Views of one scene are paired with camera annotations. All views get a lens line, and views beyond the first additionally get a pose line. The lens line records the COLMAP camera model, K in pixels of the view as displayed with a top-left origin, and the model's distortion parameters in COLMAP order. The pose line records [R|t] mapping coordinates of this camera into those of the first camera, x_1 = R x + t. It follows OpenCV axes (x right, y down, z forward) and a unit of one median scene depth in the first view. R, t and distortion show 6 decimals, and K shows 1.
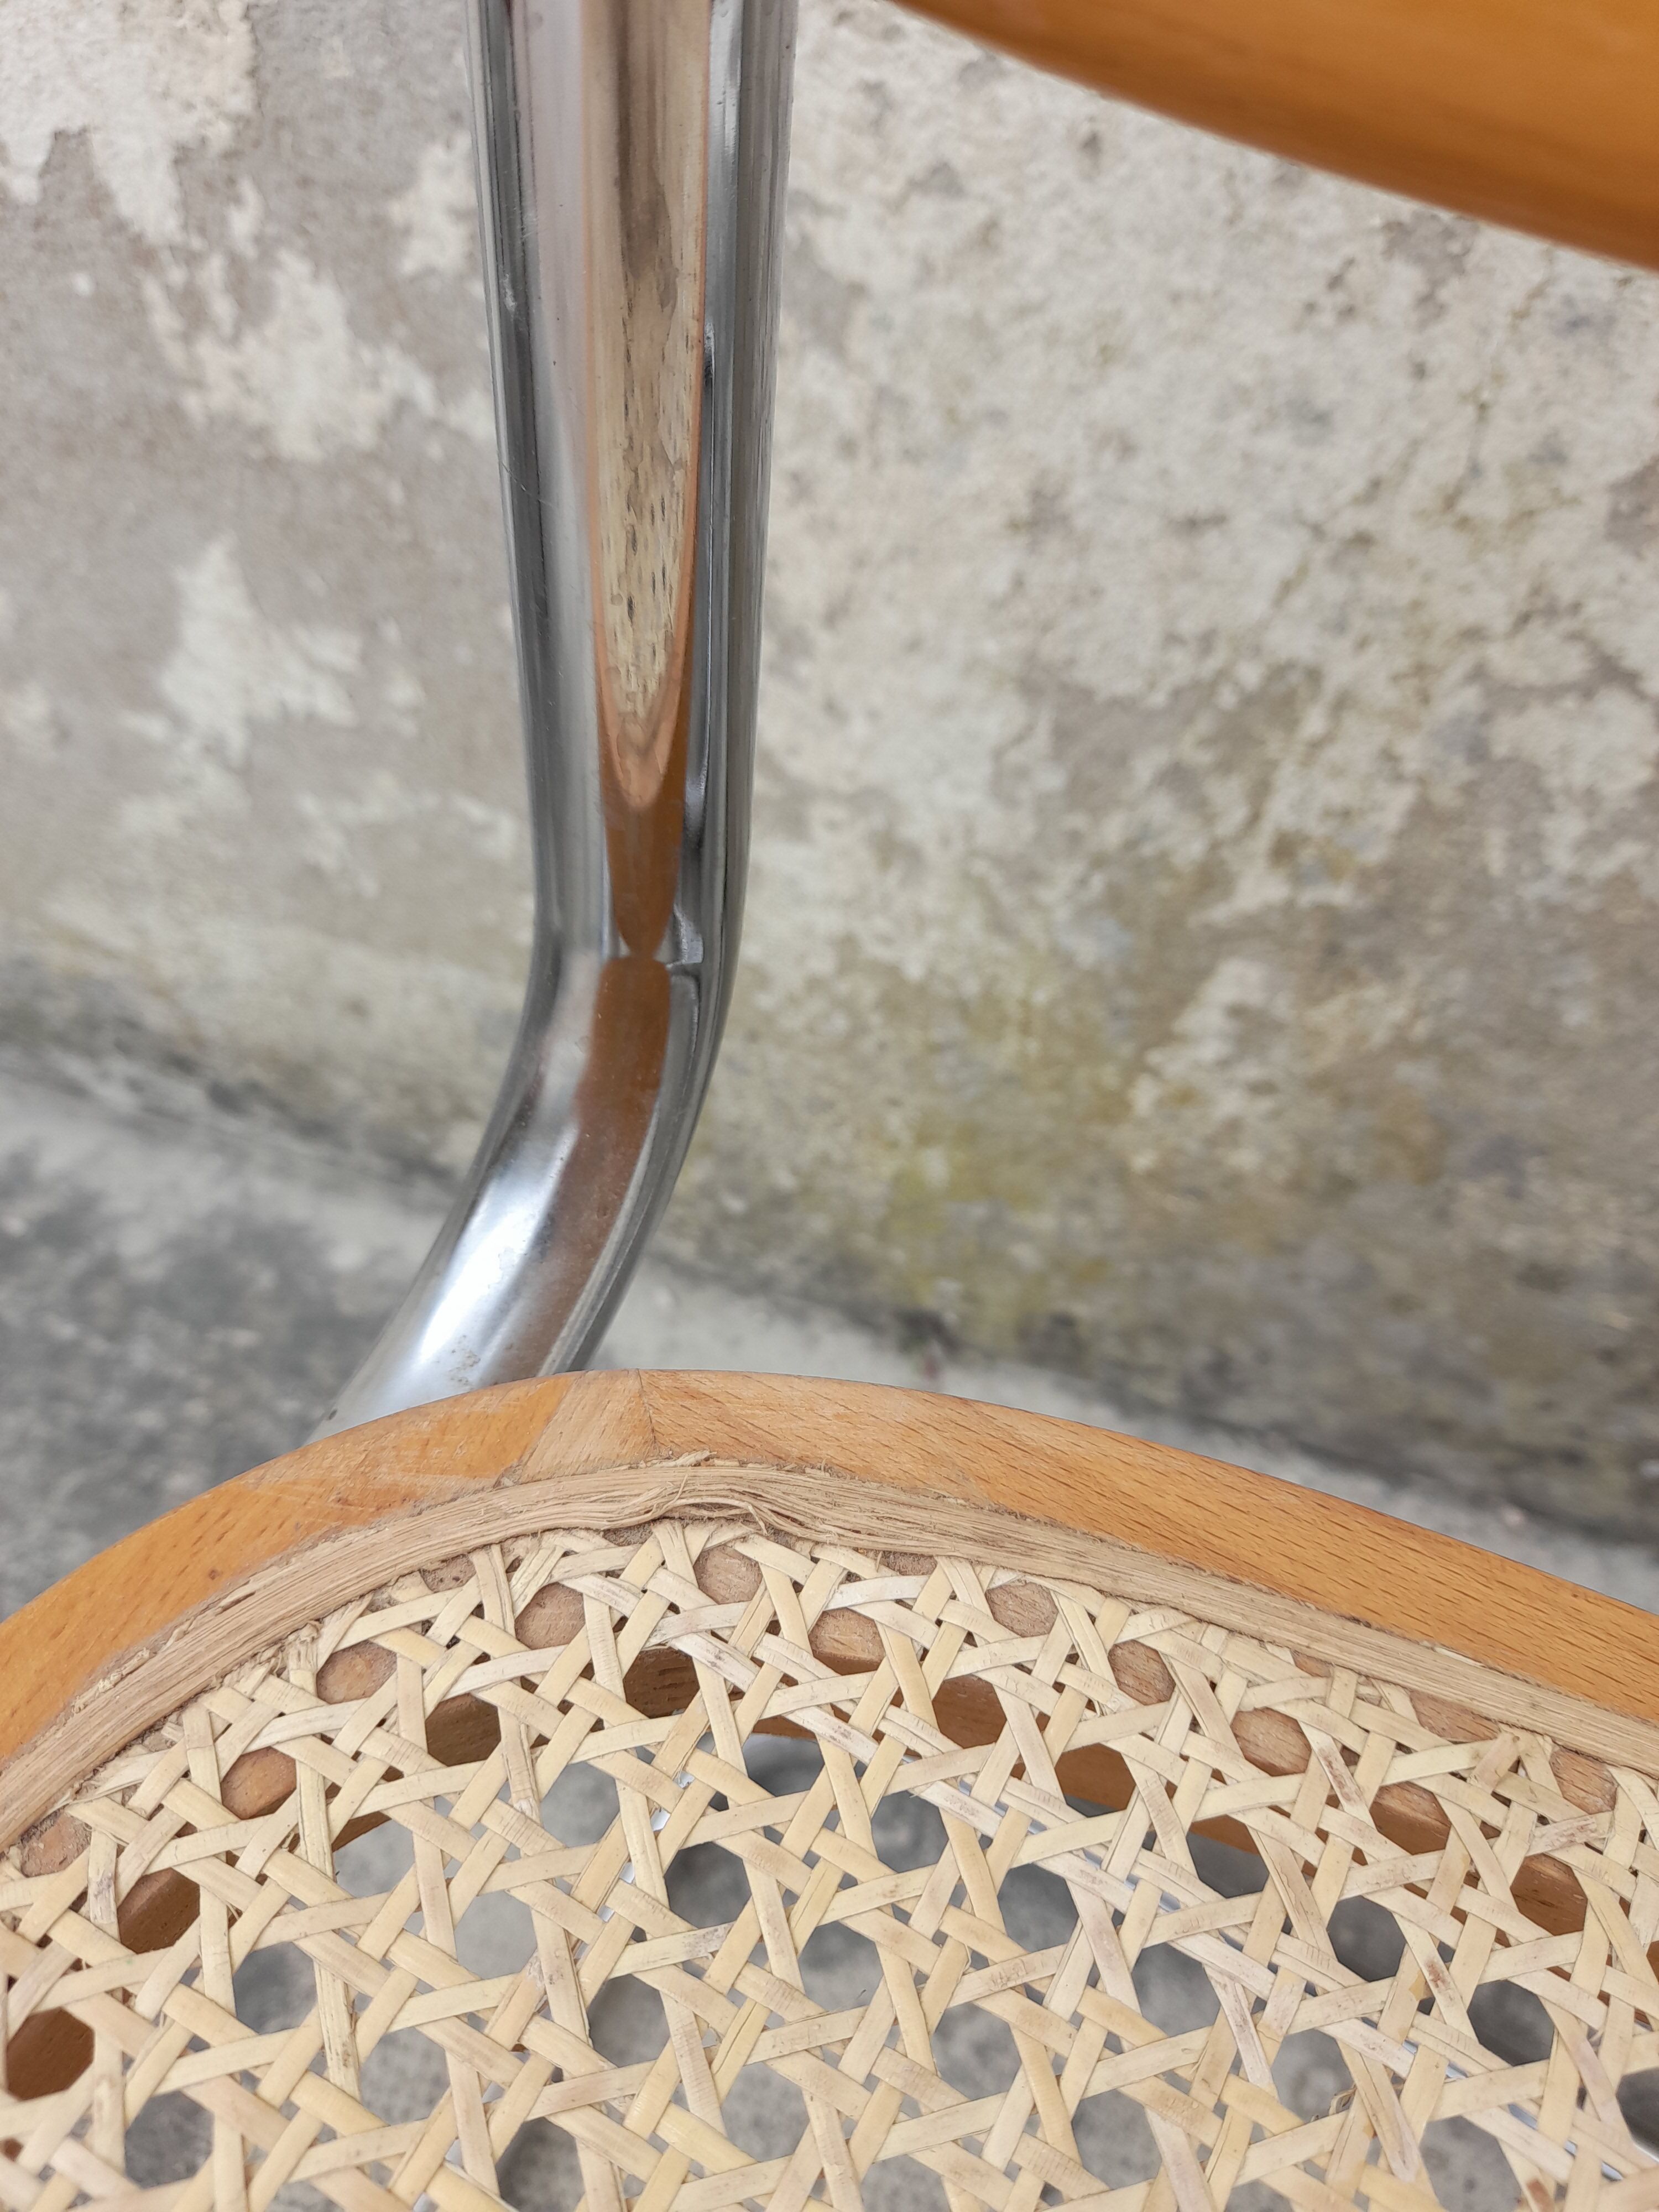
lens RADIAL K [[1598.9, 0, 829.5], [0, 1598.9, 1106.0], [0, 0, 1]] dist [-0.005293, -0.009708]
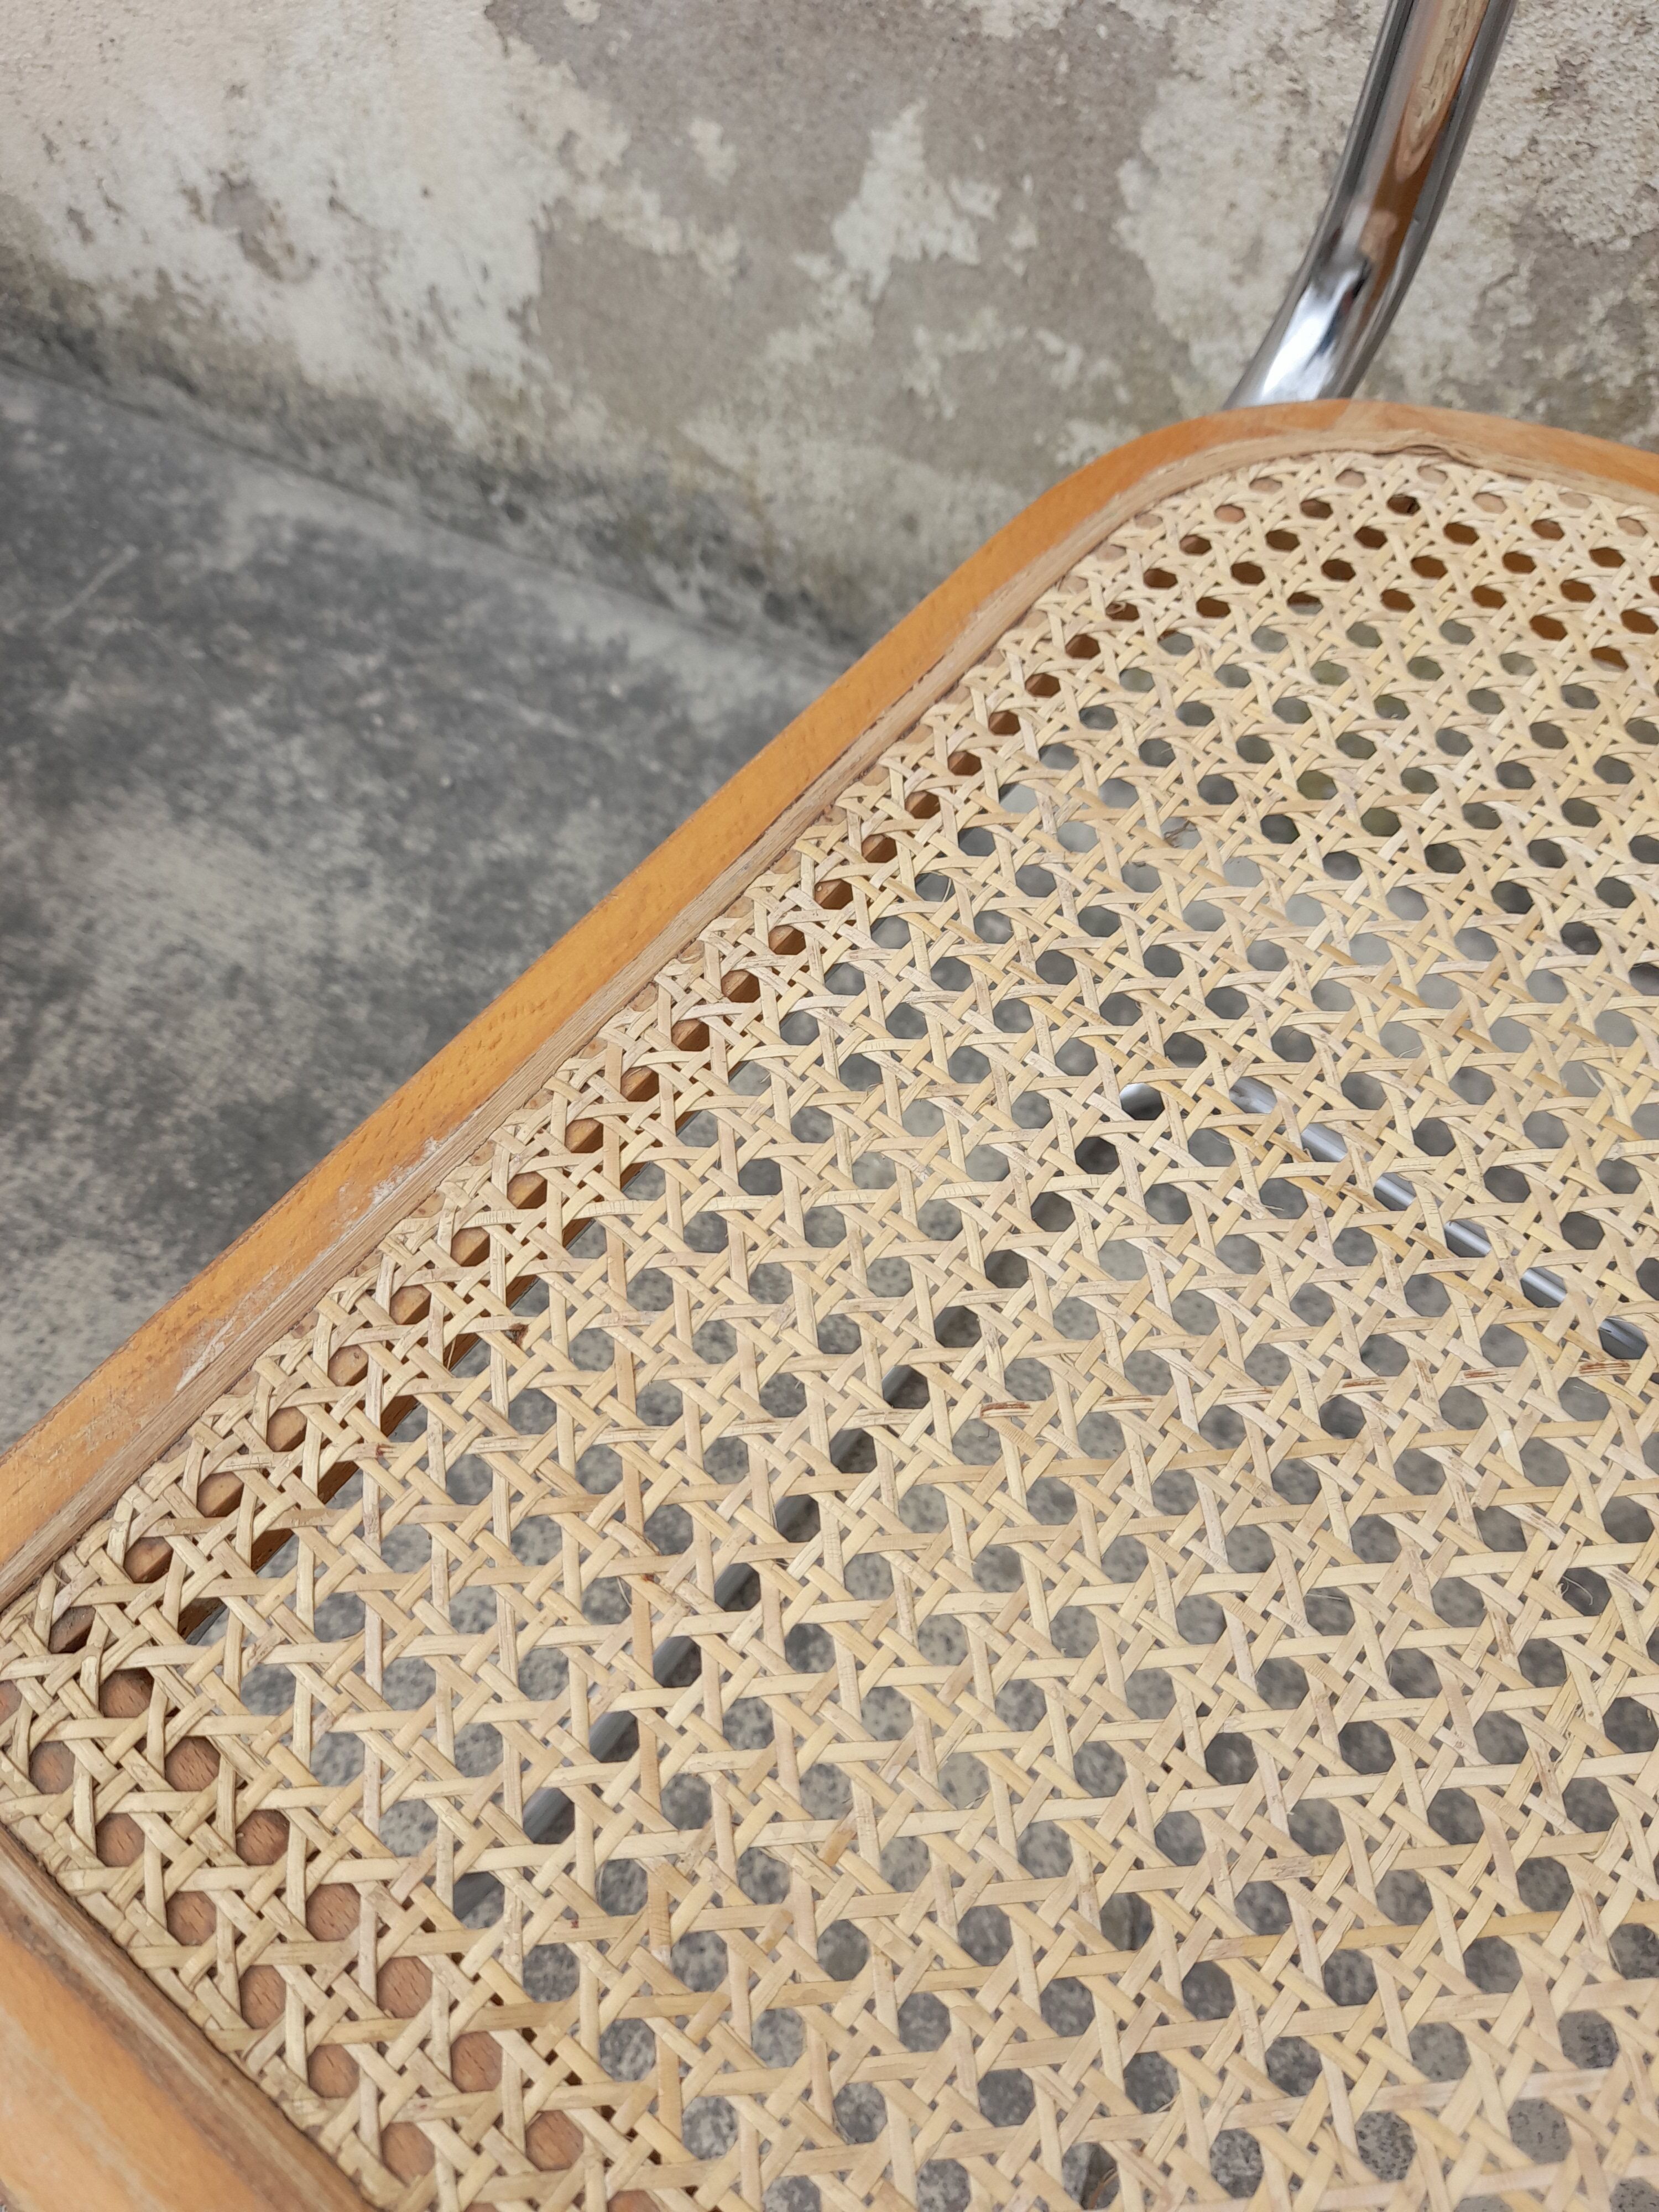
lens RADIAL K [[1511.3, 0, 888.7], [0, 1511.3, 1042.1], [0, 0, 1]] dist [-0.007607, -0.001654]
pose [[0.982829, 0.126485, -0.134344, -0.112464], [-0.108152, 0.984792, 0.135972, 0.231340], [0.149500, -0.119107, 0.981562, -0.322330]]
